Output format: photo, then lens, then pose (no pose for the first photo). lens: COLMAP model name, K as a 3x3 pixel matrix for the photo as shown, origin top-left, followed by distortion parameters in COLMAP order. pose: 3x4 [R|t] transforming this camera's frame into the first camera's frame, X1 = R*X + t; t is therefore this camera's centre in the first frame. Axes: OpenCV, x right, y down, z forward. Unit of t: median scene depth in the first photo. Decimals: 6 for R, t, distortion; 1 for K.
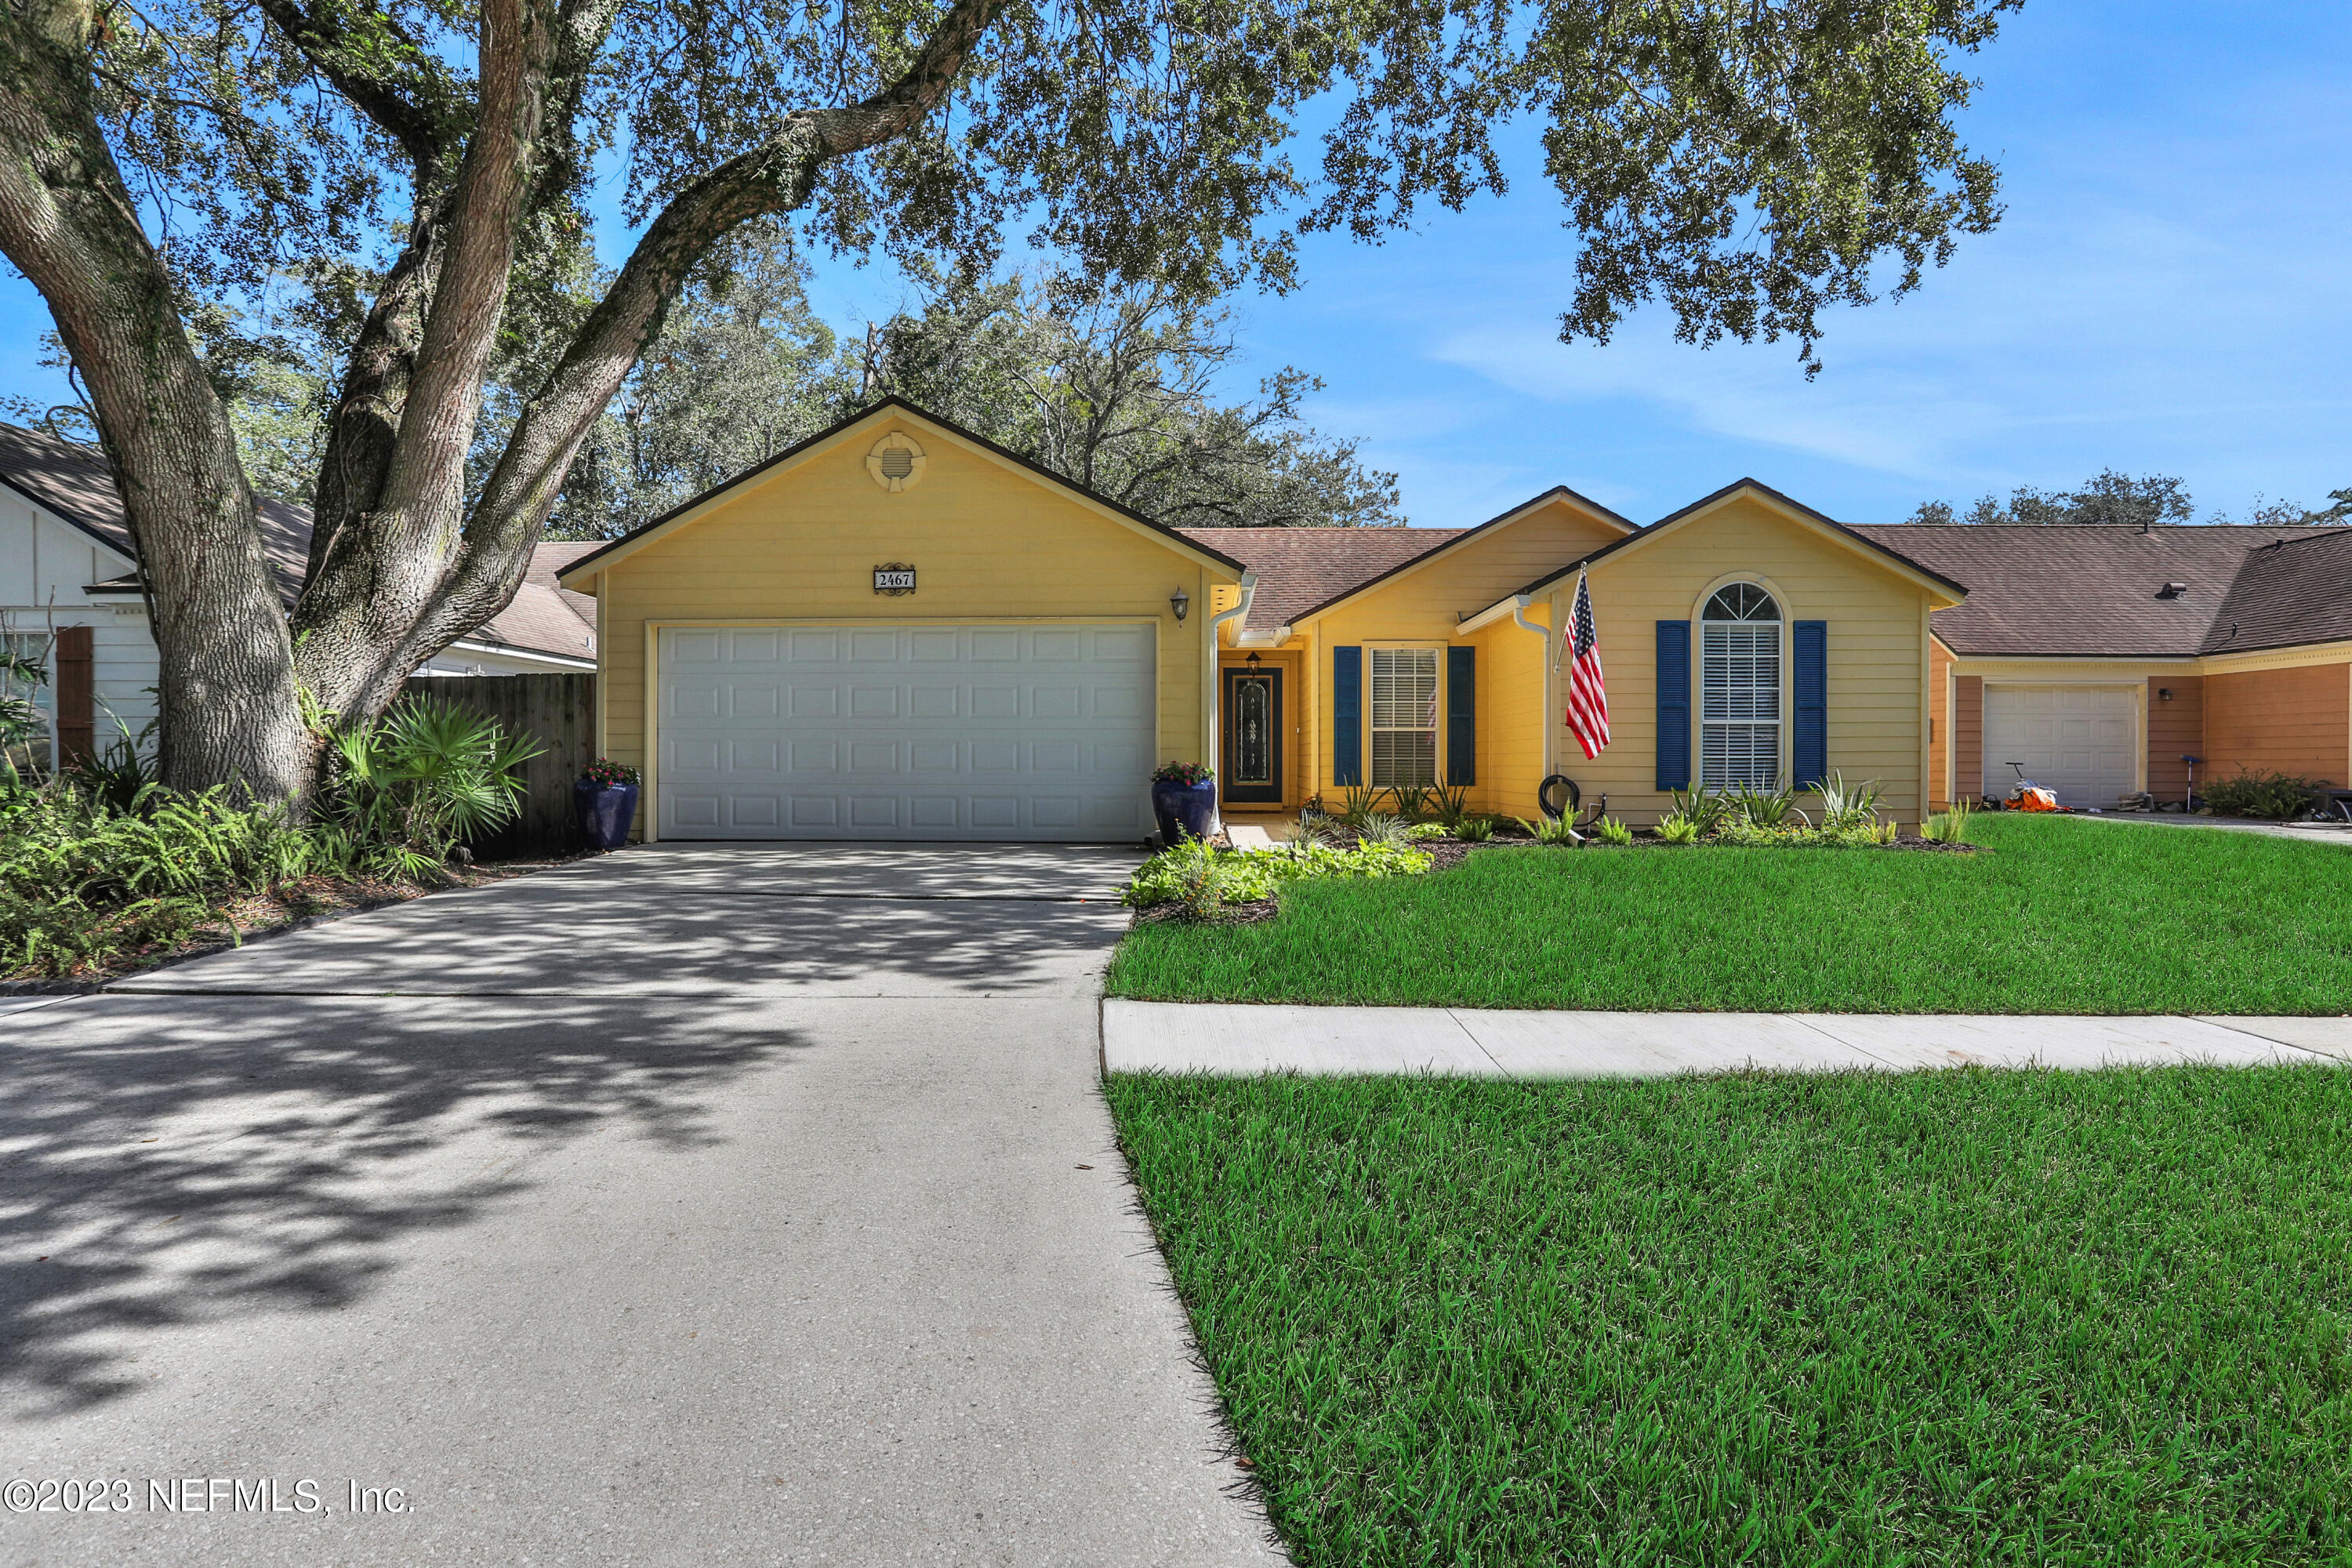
lens RADIAL K [[1226.5, 0, 1176.0], [0, 1226.5, 784.0], [0, 0, 1]] dist [-0.032233, 0.000227]
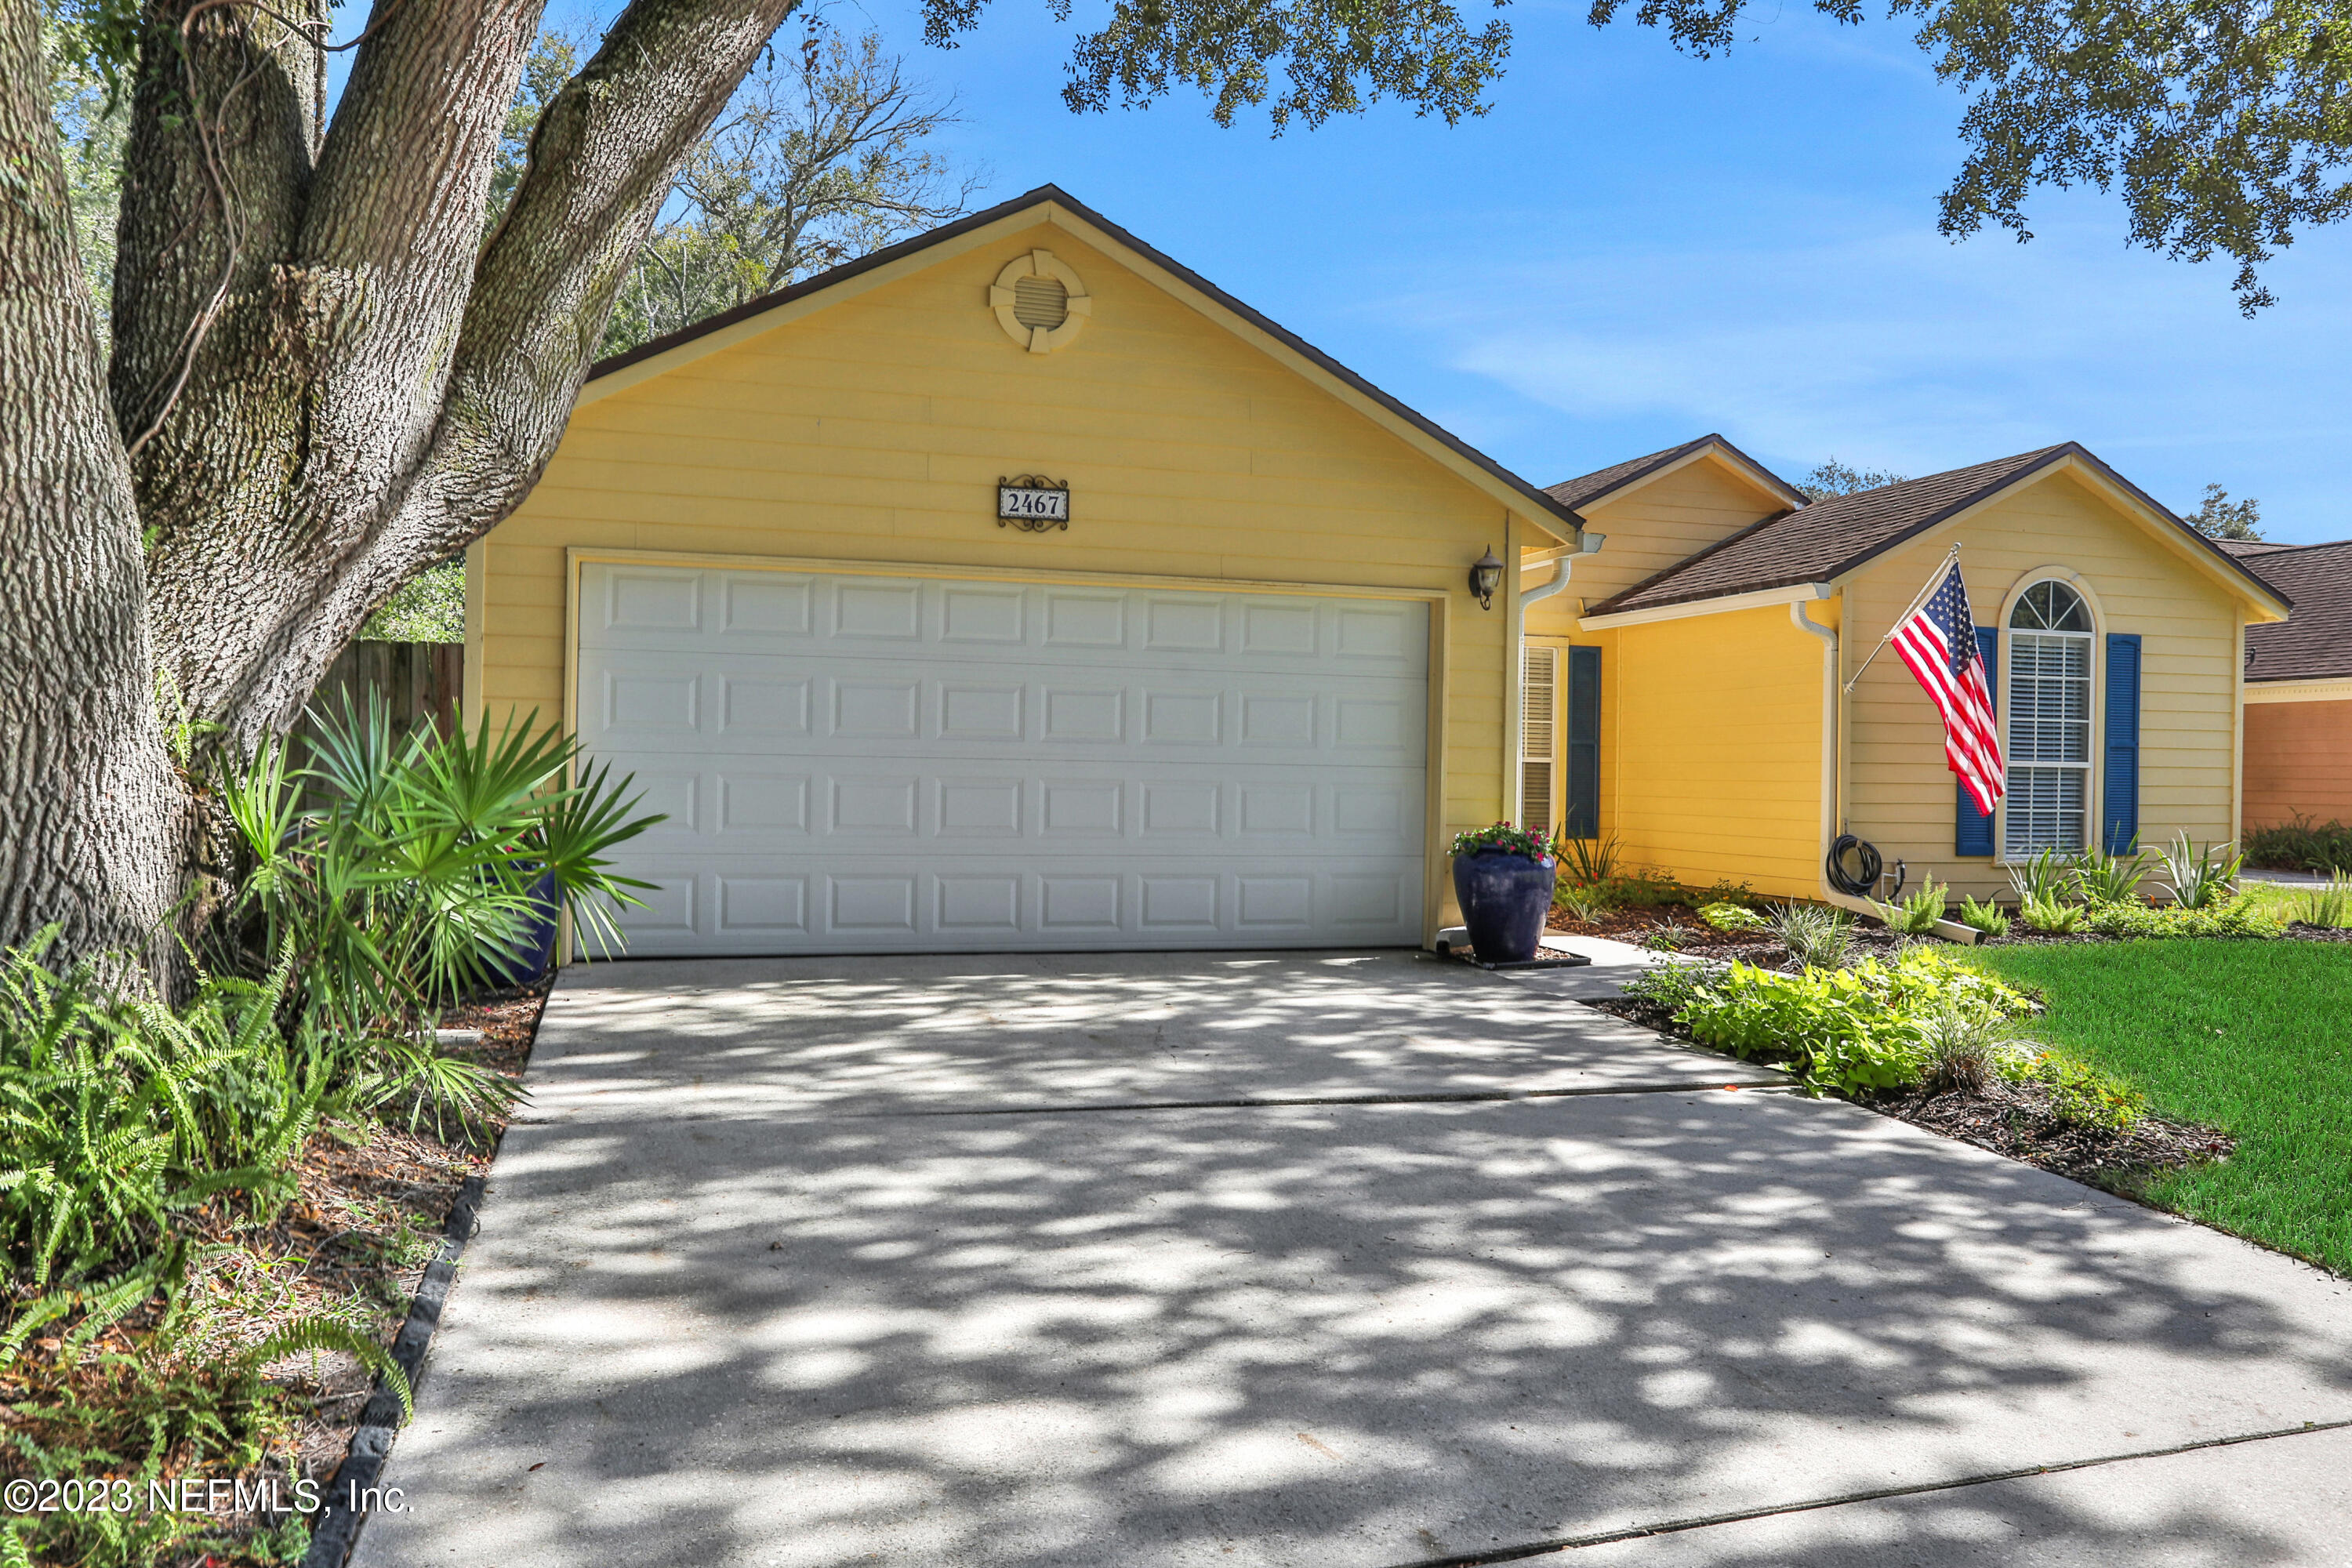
lens RADIAL K [[1556.9, 0, 1151.8], [0, 1556.9, 796.3], [0, 0, 1]] dist [-0.029978, 0.038536]
pose [[0.954106, 0.009675, 0.299312, -0.355433], [-0.009587, 0.999952, -0.001760, -0.024350], [-0.299315, -0.001190, 0.954154, 0.249243]]
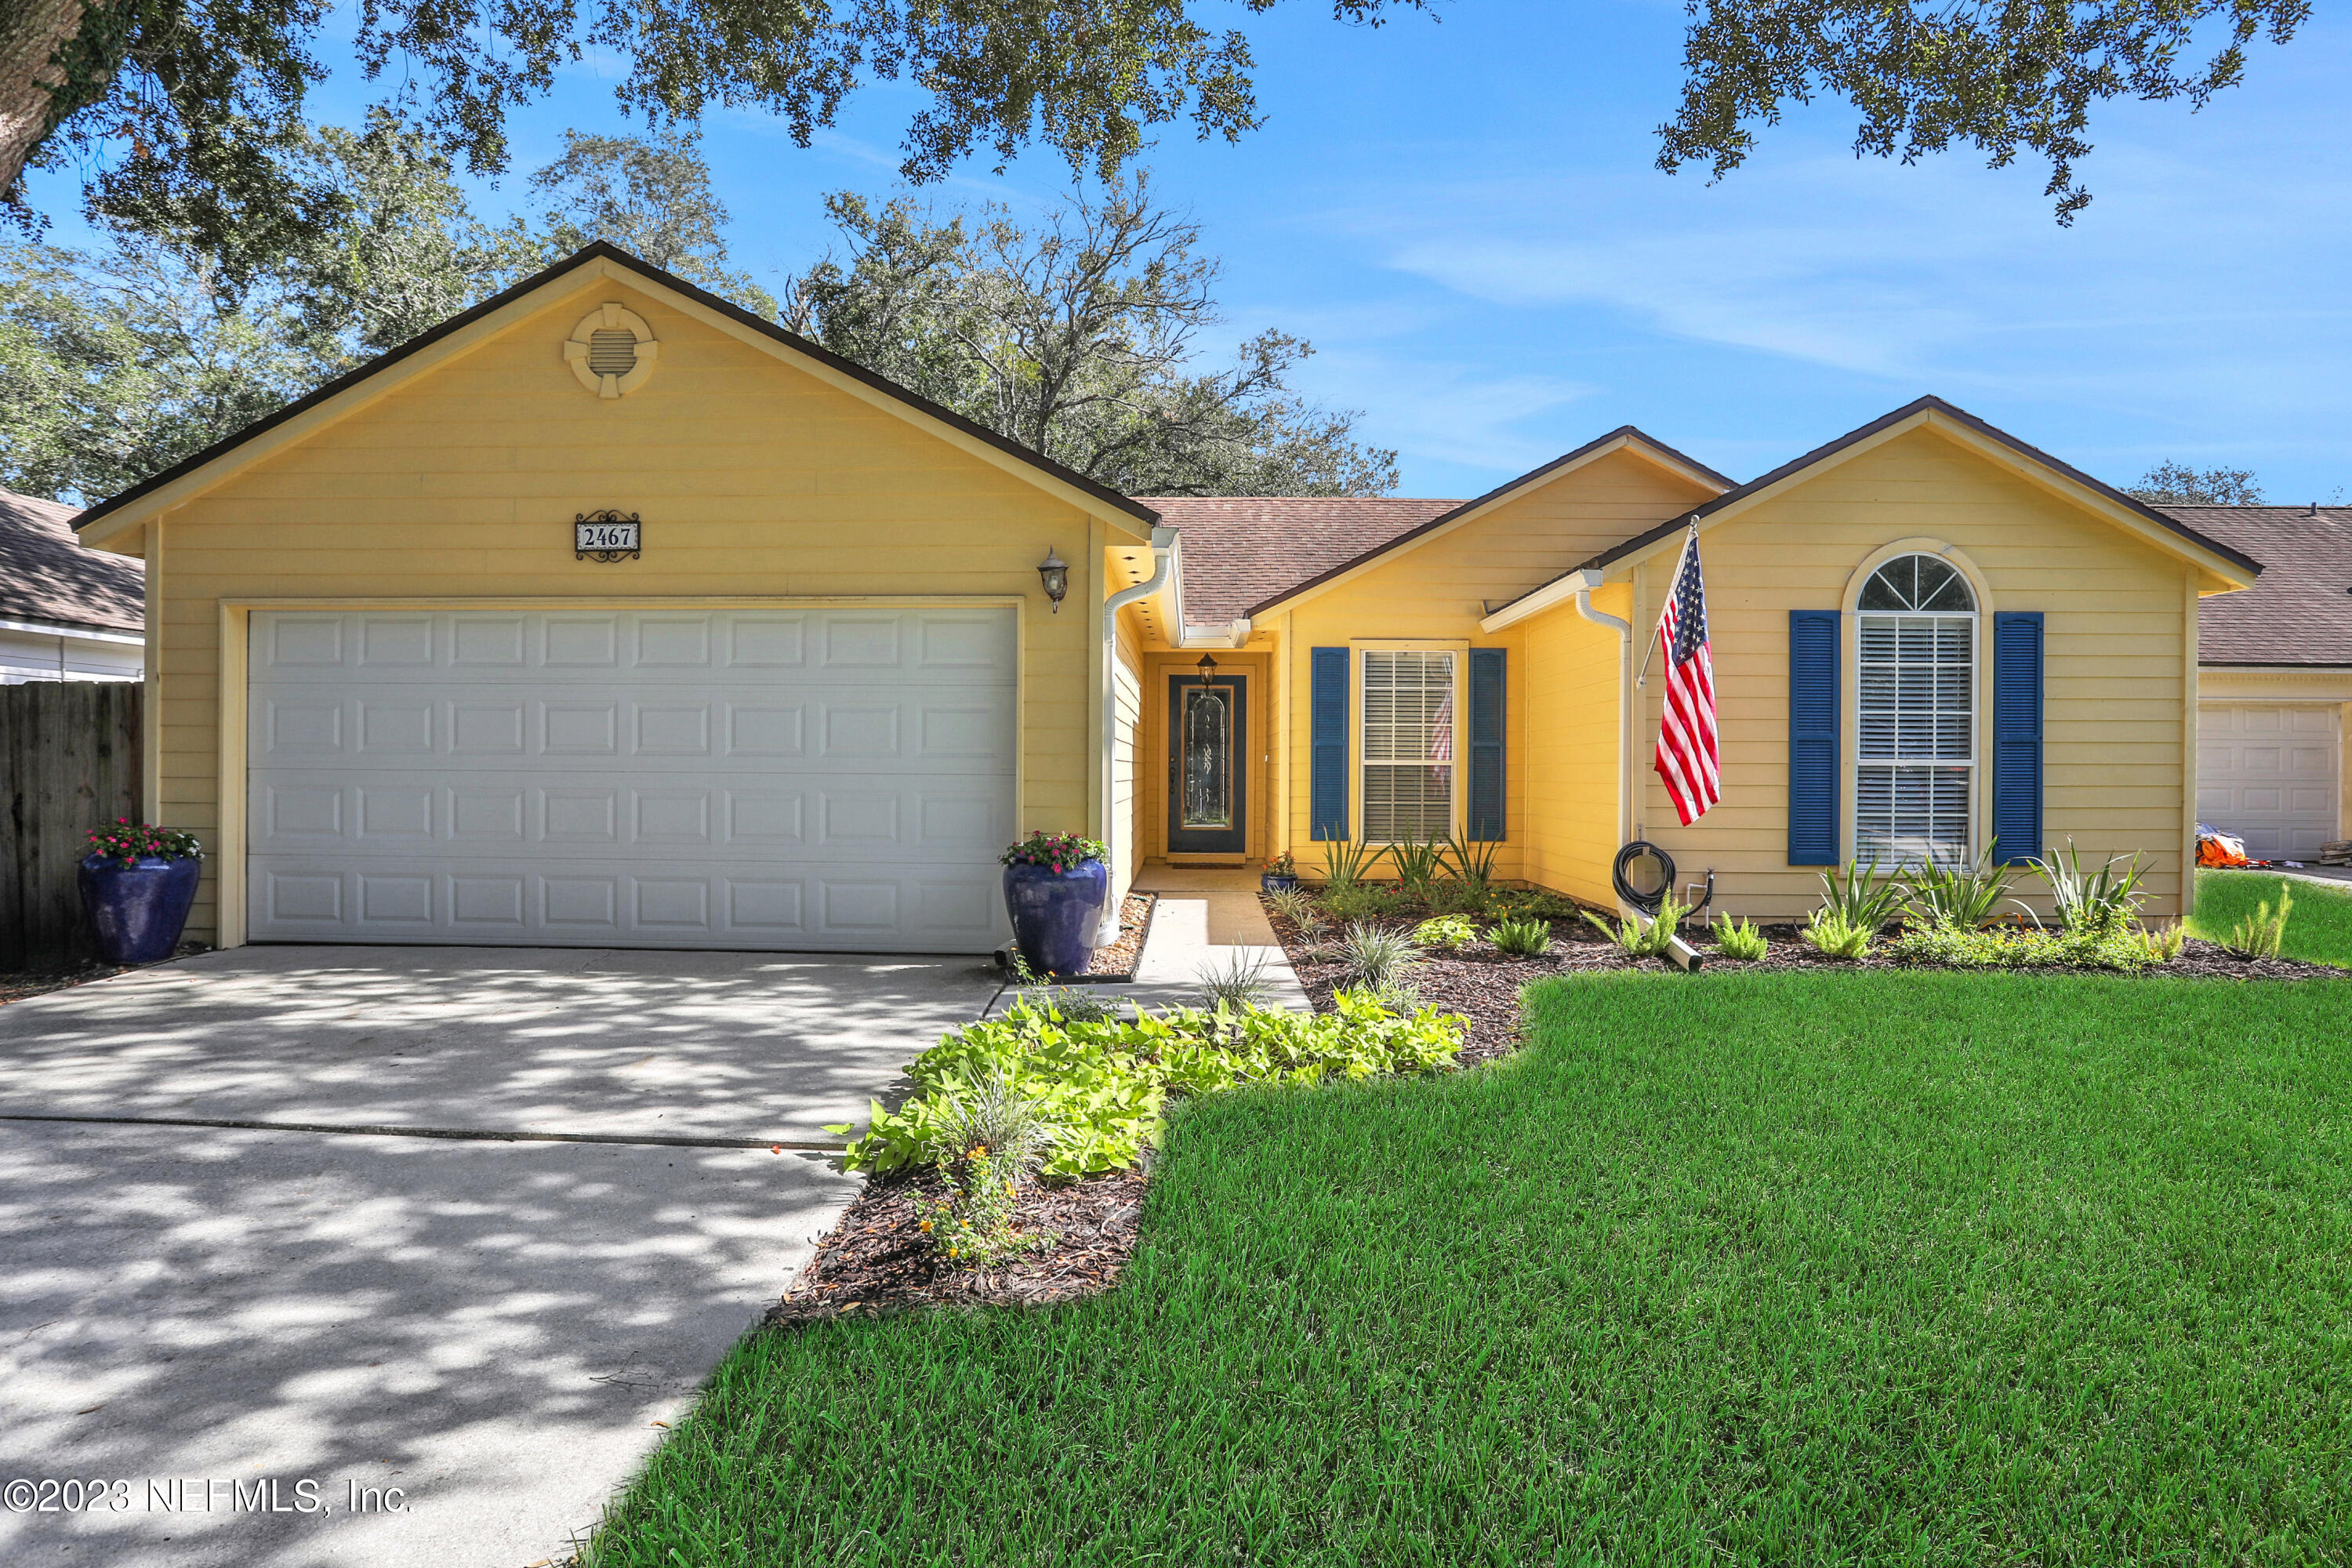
lens RADIAL K [[1283.1, 0, 1165.2], [0, 1283.1, 789.1], [0, 0, 1]] dist [-0.043795, 0.023316]
pose [[0.999979, 0.005611, 0.003099, 0.051036], [-0.005602, 0.999980, -0.002946, -0.032409], [-0.003116, 0.002928, 0.999991, 0.306952]]
